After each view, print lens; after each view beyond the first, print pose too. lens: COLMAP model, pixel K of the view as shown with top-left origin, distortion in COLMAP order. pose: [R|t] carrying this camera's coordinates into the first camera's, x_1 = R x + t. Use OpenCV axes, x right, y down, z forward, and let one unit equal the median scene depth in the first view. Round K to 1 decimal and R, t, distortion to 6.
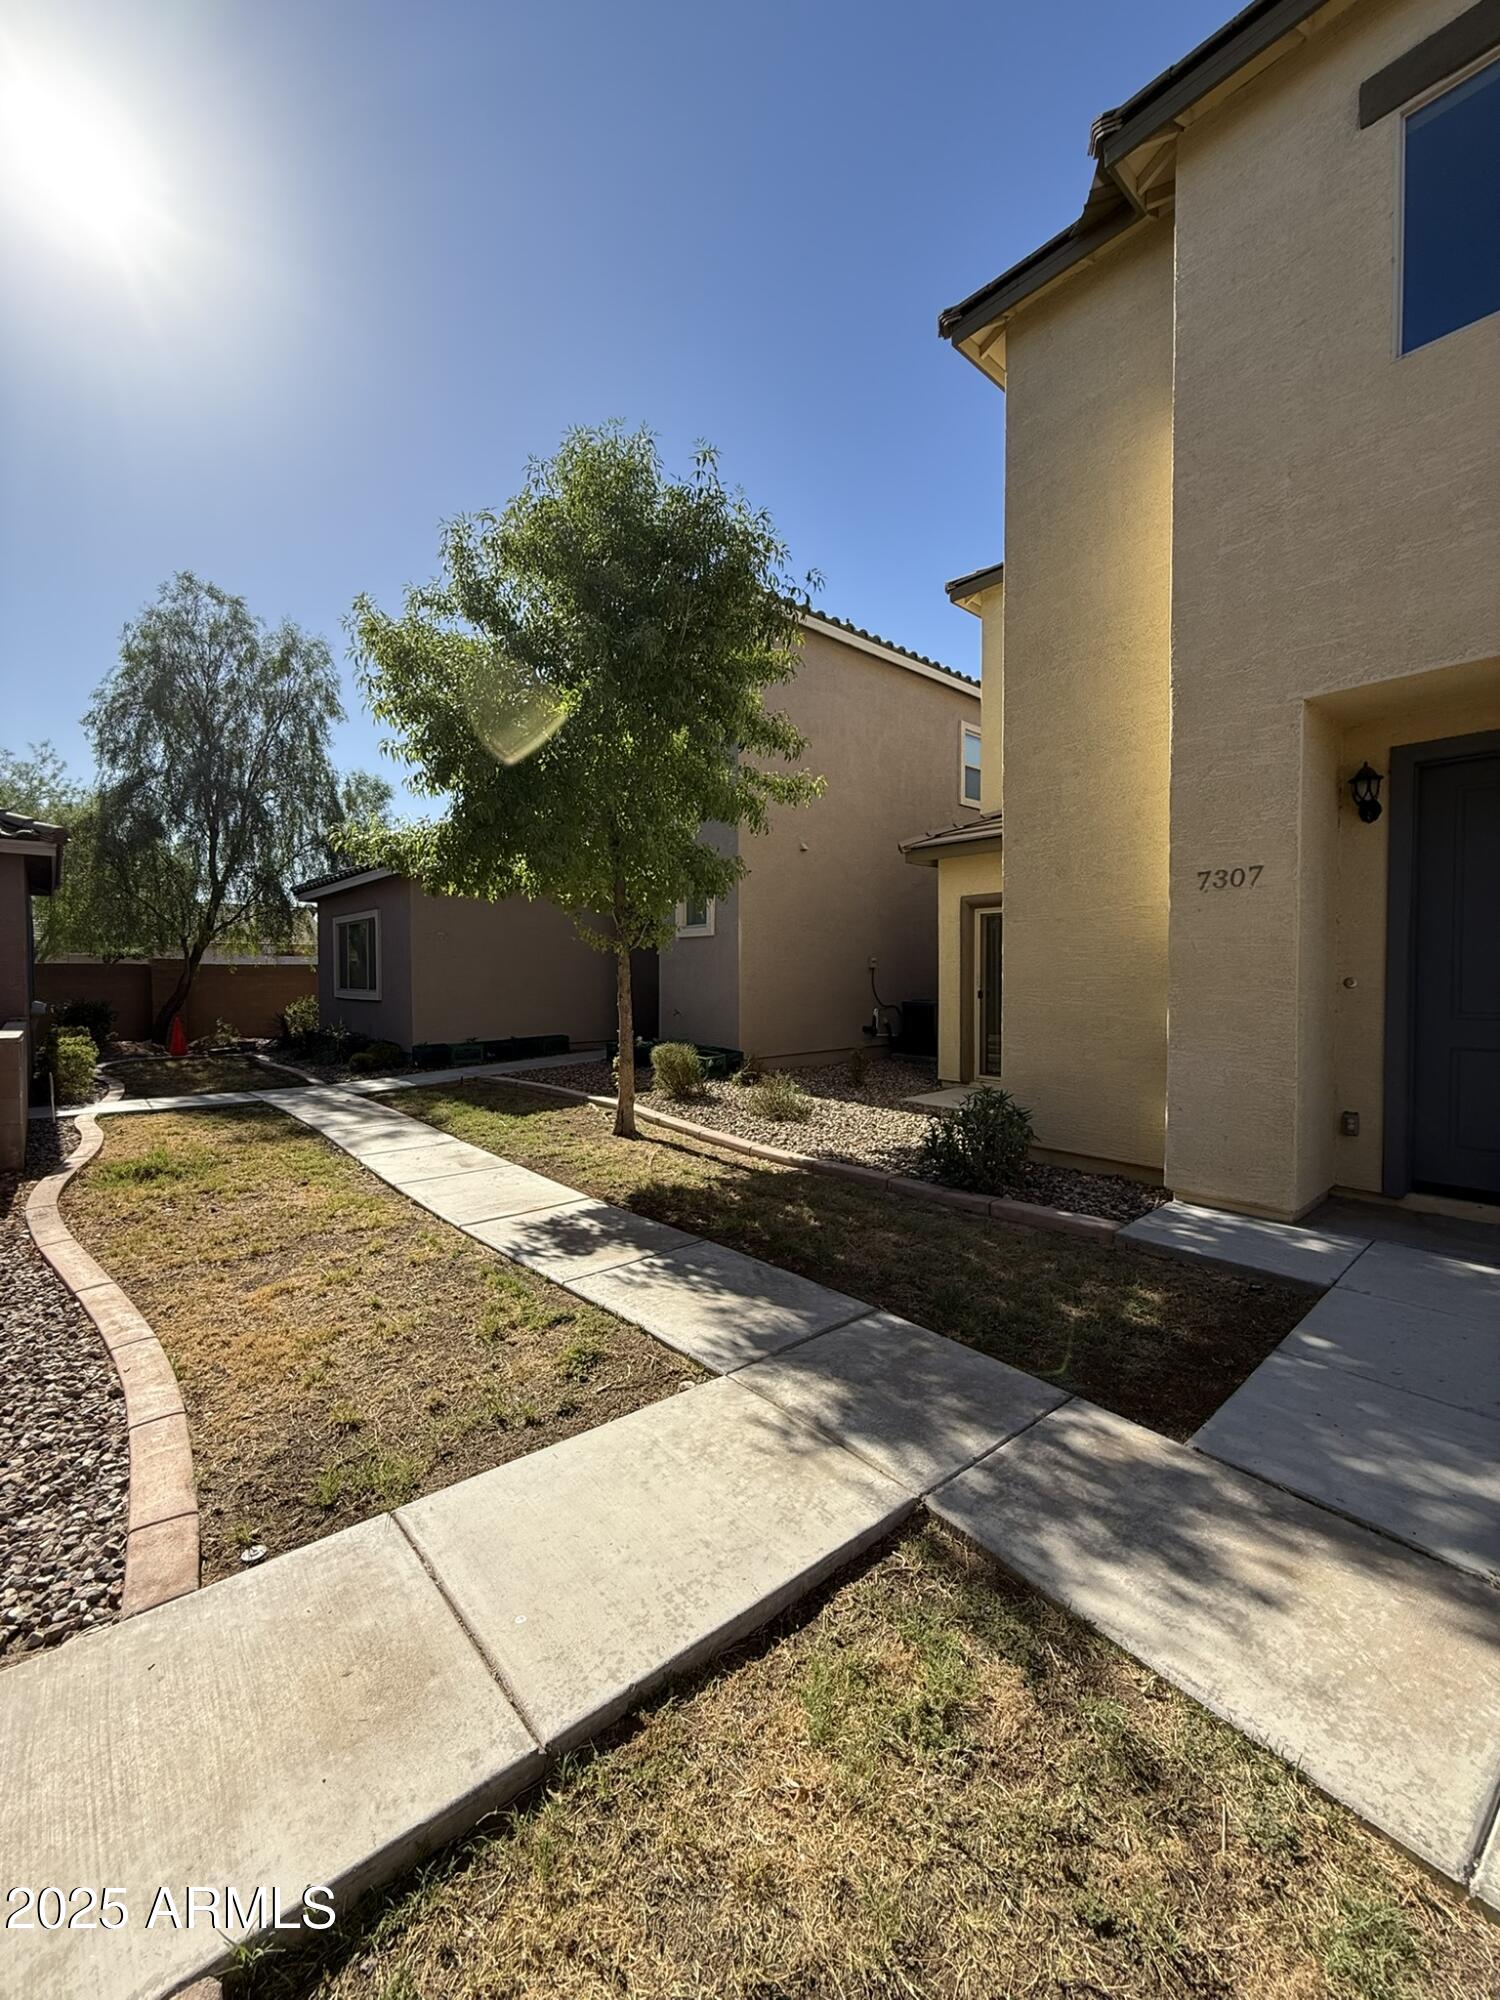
lens RADIAL K [[808.1, 0, 752.8], [0, 808.1, 999.3], [0, 0, 1]] dist [-0.000360, 0.000092]
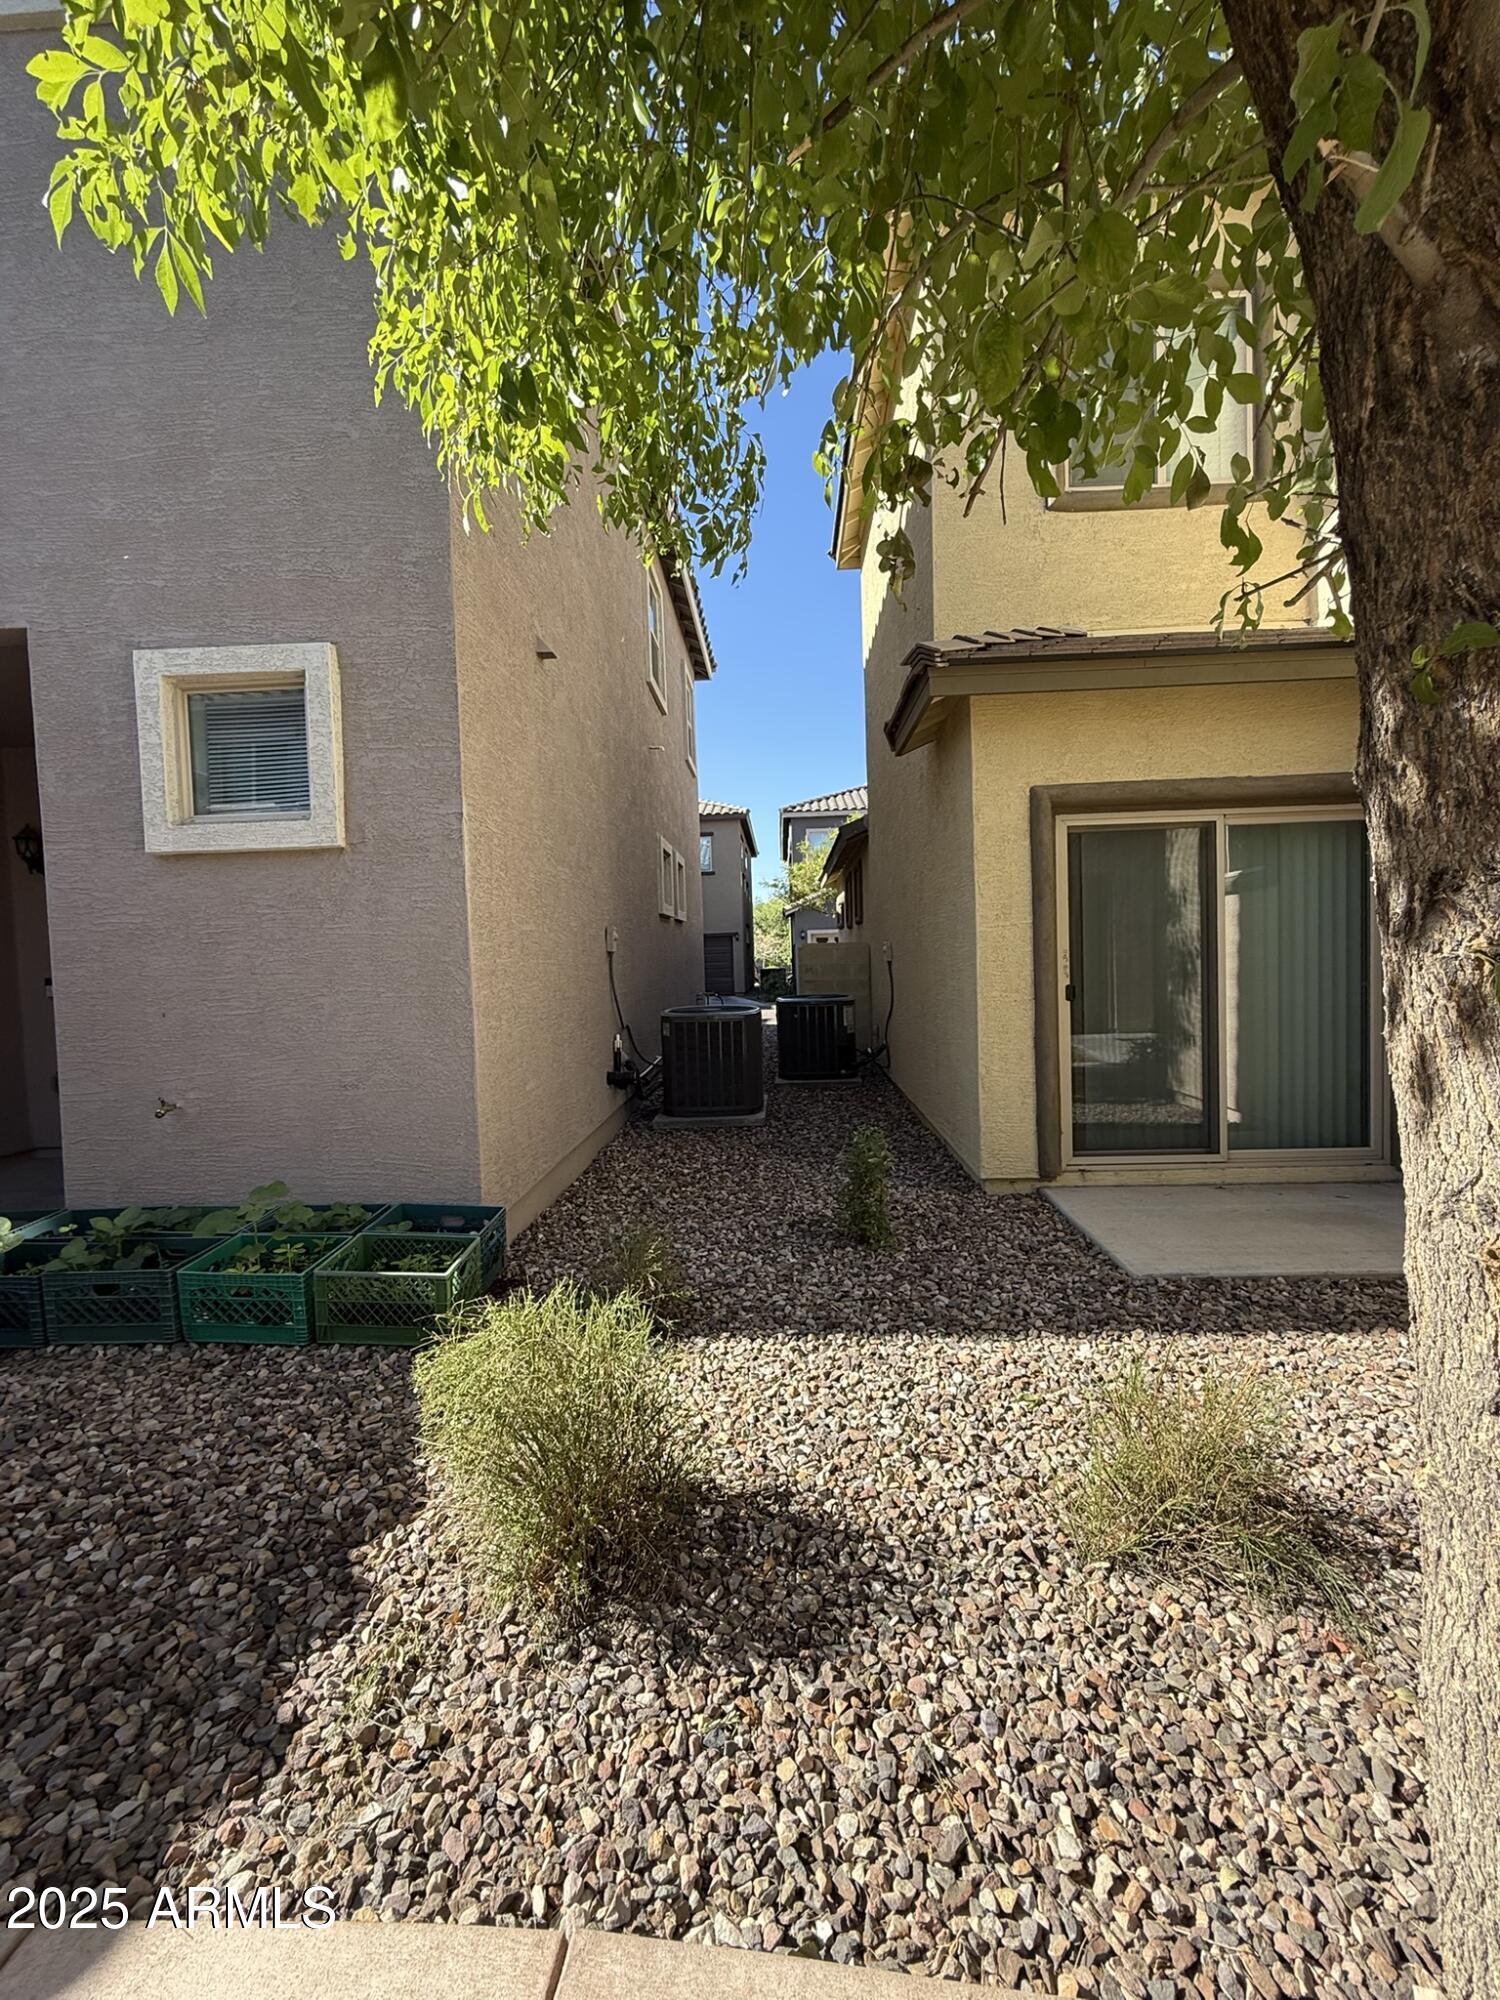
lens RADIAL K [[808.1, 0, 750.1], [0, 808.1, 994.8], [0, 0, 1]] dist [-0.000360, 0.000092]
pose [[0.689774, -0.047263, 0.722480, -0.200672], [0.049059, 0.998625, 0.018490, -0.022893], [-0.722360, 0.022691, 0.691145, 0.798977]]
